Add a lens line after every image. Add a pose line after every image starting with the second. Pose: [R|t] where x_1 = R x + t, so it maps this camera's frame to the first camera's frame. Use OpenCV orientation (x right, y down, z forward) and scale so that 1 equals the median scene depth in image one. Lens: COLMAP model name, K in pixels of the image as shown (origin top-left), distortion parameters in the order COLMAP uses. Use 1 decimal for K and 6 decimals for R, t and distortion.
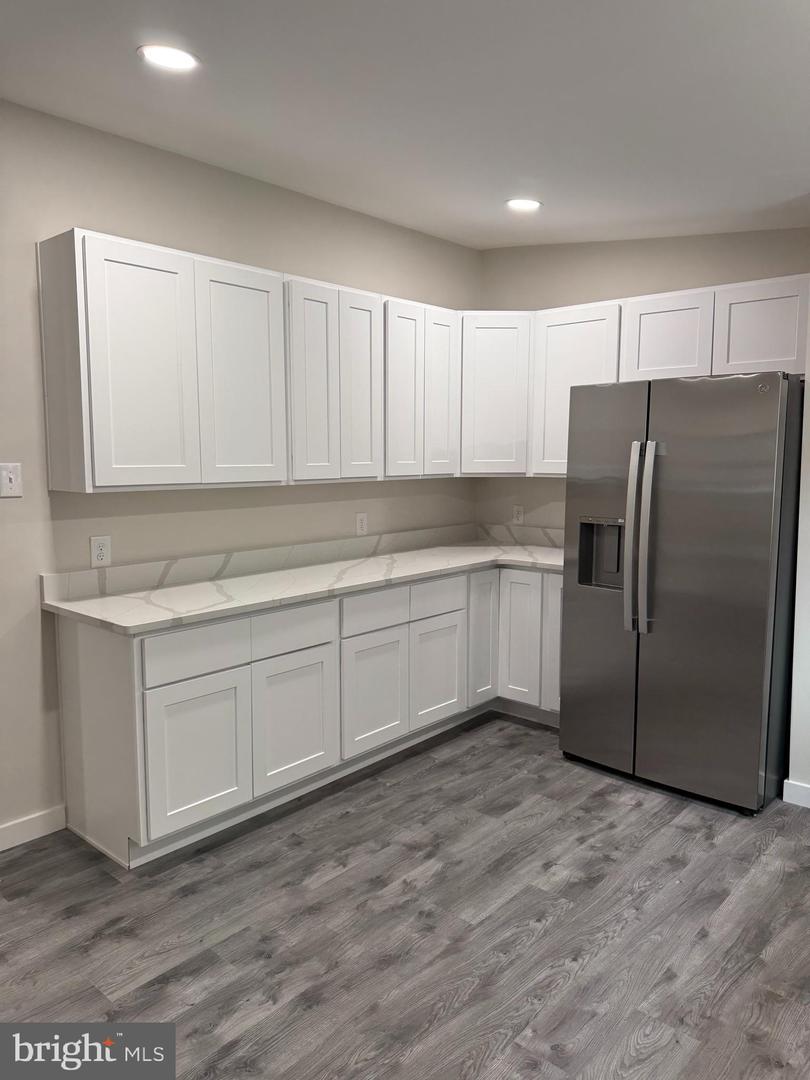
lens RADIAL K [[772.2, 0, 405.0], [0, 772.2, 540.0], [0, 0, 1]] dist [-0.002791, -0.002382]
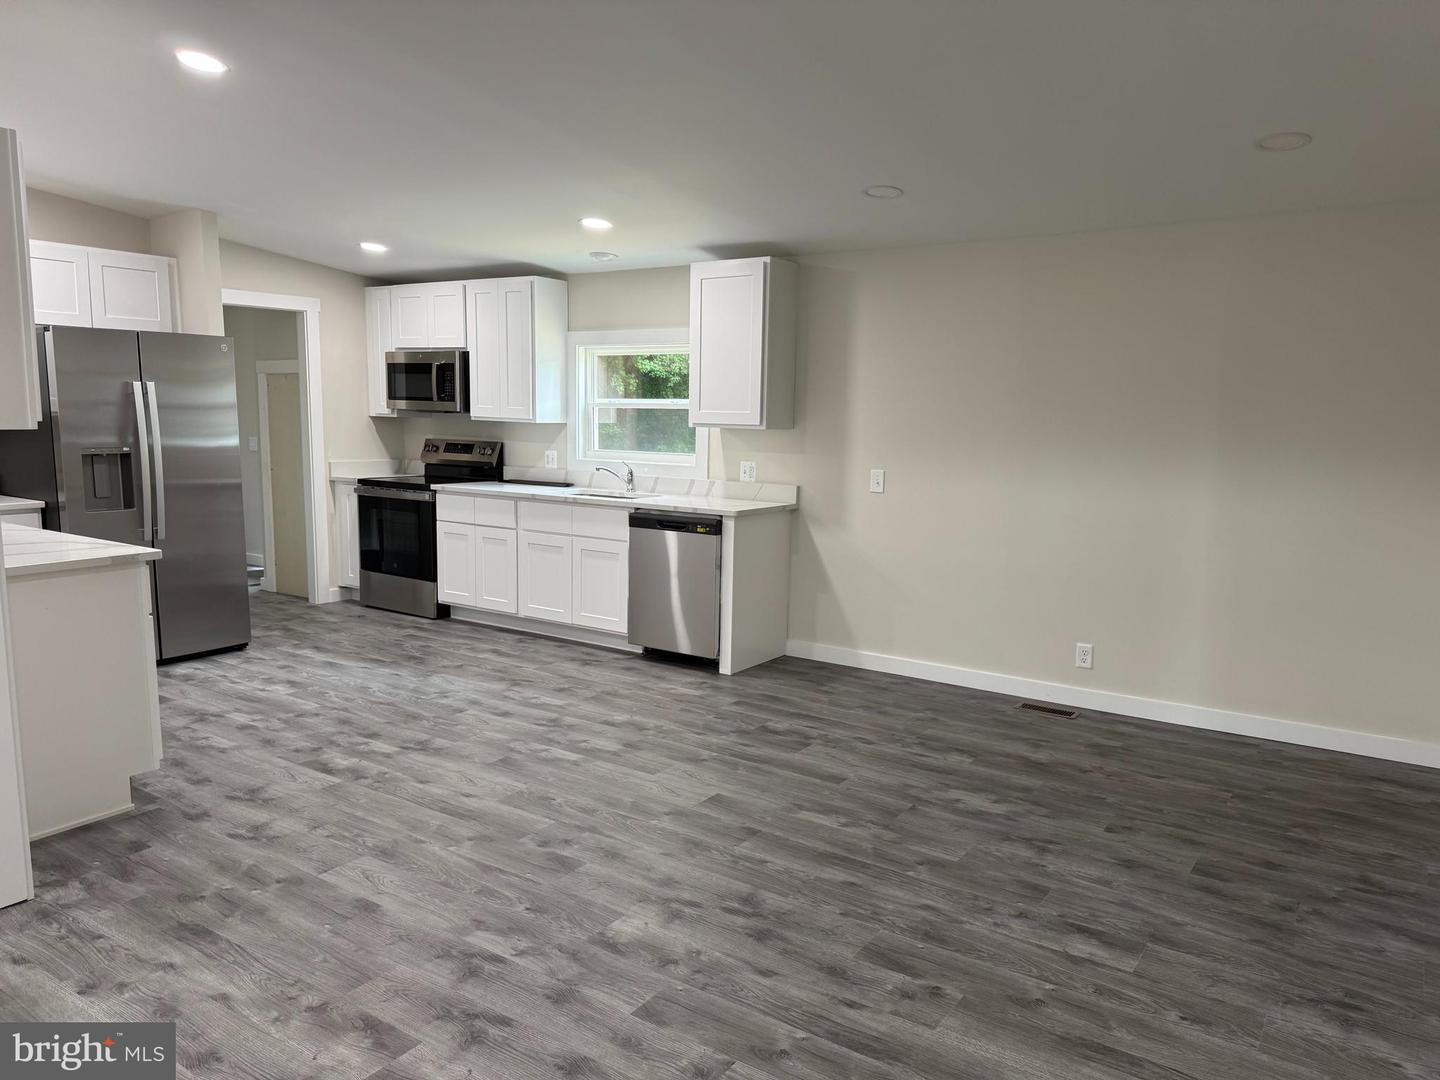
lens RADIAL K [[1029.6, 0, 720.0], [0, 1029.6, 540.0], [0, 0, 1]] dist [-0.002791, -0.002382]
pose [[-0.119117, -0.132714, 0.983971, -1.844409], [0.100765, 0.984294, 0.144956, -0.034987], [-0.987754, 0.116417, -0.103873, 0.372990]]
